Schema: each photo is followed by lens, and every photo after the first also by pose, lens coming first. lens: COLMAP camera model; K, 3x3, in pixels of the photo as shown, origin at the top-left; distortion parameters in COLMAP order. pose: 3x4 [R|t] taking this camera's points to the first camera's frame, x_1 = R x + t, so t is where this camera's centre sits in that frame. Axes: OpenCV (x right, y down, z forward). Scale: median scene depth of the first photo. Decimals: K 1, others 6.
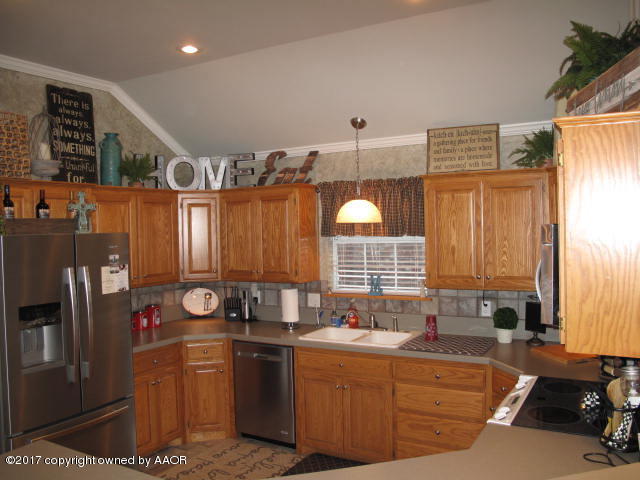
lens RADIAL K [[549.1, 0, 320.0], [0, 549.1, 240.0], [0, 0, 1]] dist [-0.126655, 0.111182]
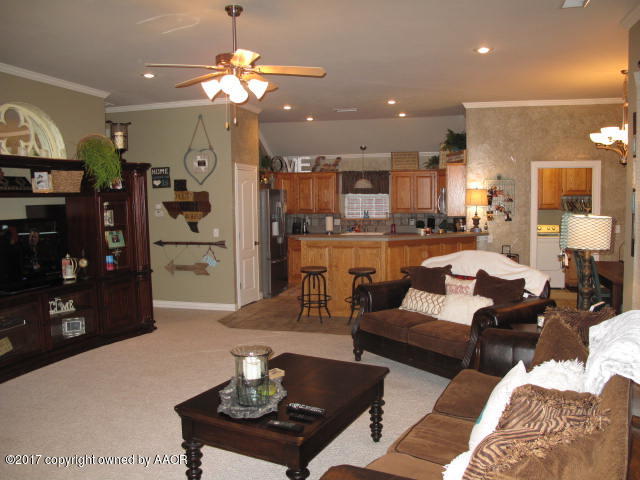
lens RADIAL K [[549.1, 0, 320.0], [0, 549.1, 240.0], [0, 0, 1]] dist [-0.126655, 0.111182]
pose [[0.967175, -0.007726, 0.253993, -0.744626], [-0.004242, 0.998907, 0.046539, 0.087208], [-0.254075, -0.046088, 0.966086, -1.349372]]
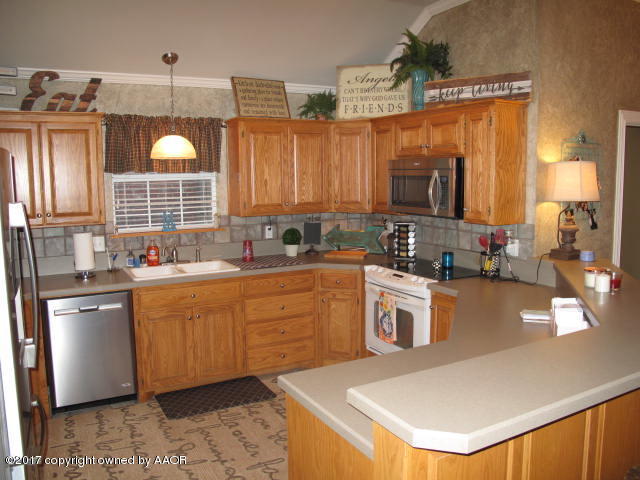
lens RADIAL K [[549.1, 0, 320.0], [0, 549.1, 240.0], [0, 0, 1]] dist [-0.126655, 0.111182]
pose [[0.510786, -0.087466, 0.855247, -0.654880], [0.020325, 0.995762, 0.089698, 0.033489], [-0.859467, -0.028434, 0.510399, 0.251167]]
